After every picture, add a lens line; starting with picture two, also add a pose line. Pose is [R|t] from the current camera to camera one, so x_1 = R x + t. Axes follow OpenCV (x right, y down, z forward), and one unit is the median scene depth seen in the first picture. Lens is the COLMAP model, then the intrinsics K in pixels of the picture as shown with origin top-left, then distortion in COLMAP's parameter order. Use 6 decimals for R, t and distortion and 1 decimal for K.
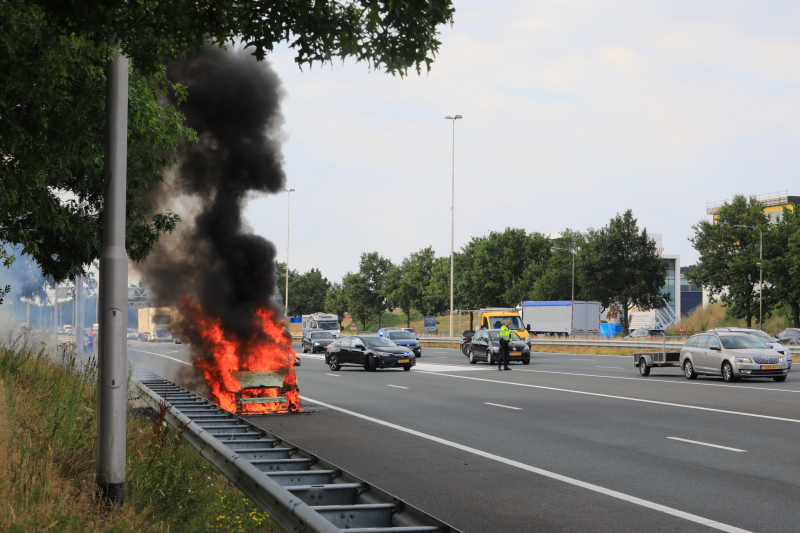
lens RADIAL K [[1967.7, 0, 400.0], [0, 1967.7, 266.5], [0, 0, 1]] dist [0.087456, -0.299697]
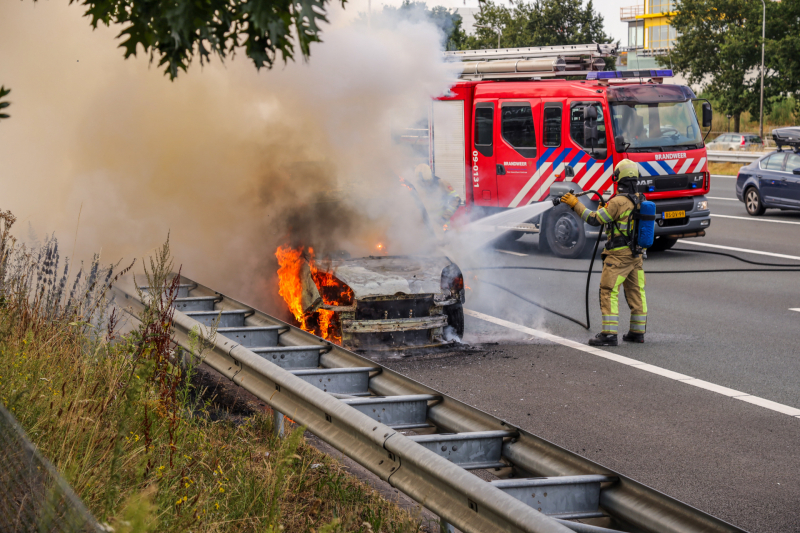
lens RADIAL K [[1977.7, 0, 400.0], [0, 1977.7, 266.5], [0, 0, 1]] dist [0.066884, 0.016264]
pose [[0.993734, -0.011993, 0.111123, -0.042553], [-0.000200, 0.994034, 0.109074, 0.000162], [-0.111769, -0.108412, 0.987803, 0.202909]]
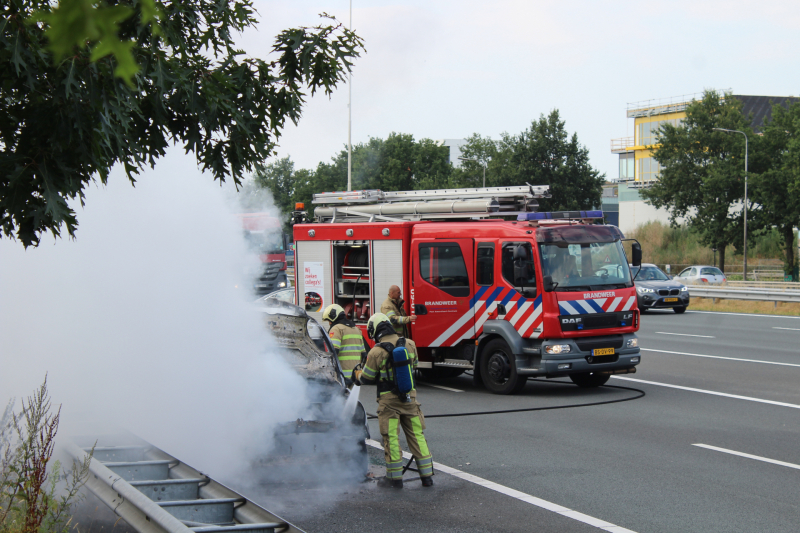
lens RADIAL K [[2034.5, 0, 400.0], [0, 2034.5, 266.5], [0, 0, 1]] dist [0.105952, 0.221666]
pose [[0.994104, -0.005280, 0.108303, -0.035101], [0.000556, 0.999049, 0.043601, -0.001595], [-0.108430, -0.043284, 0.993161, 0.188452]]
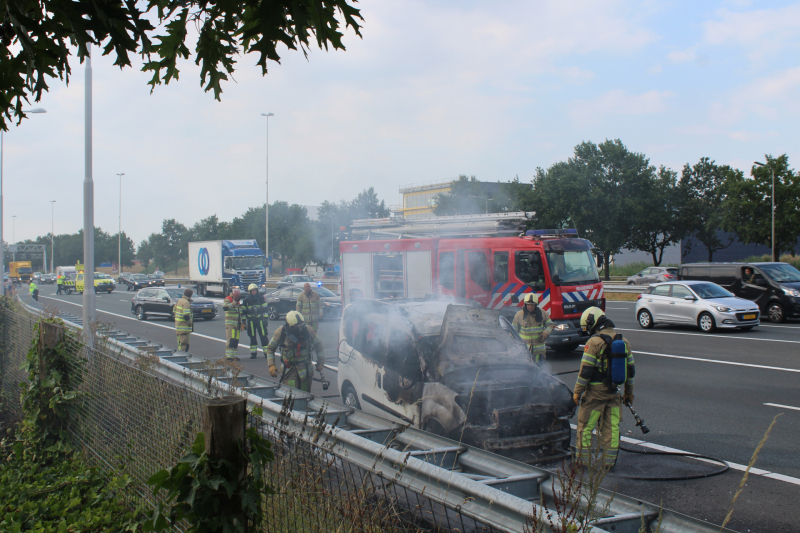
lens RADIAL K [[1022.2, 0, 373.4], [0, 1022.2, 267.1], [0, 0, 1]] dist [-0.102835, 0.027909]
pose [[0.970509, -0.014656, 0.240619, -0.062356], [0.006208, 0.999339, 0.035826, 0.002843], [-0.240984, -0.033276, 0.969958, 0.275286]]
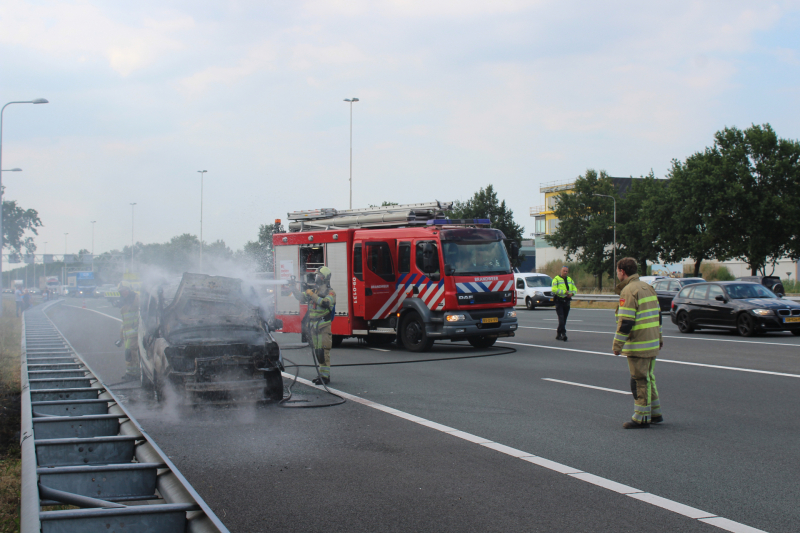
lens RADIAL K [[1297.3, 0, 400.0], [0, 1297.3, 266.5], [0, 0, 1]] dist [-0.007554, -0.062544]
pose [[0.994635, -0.006692, 0.103232, -0.020226], [0.004987, 0.999847, 0.016762, 0.007293], [-0.103328, -0.016157, 0.994516, 0.219261]]
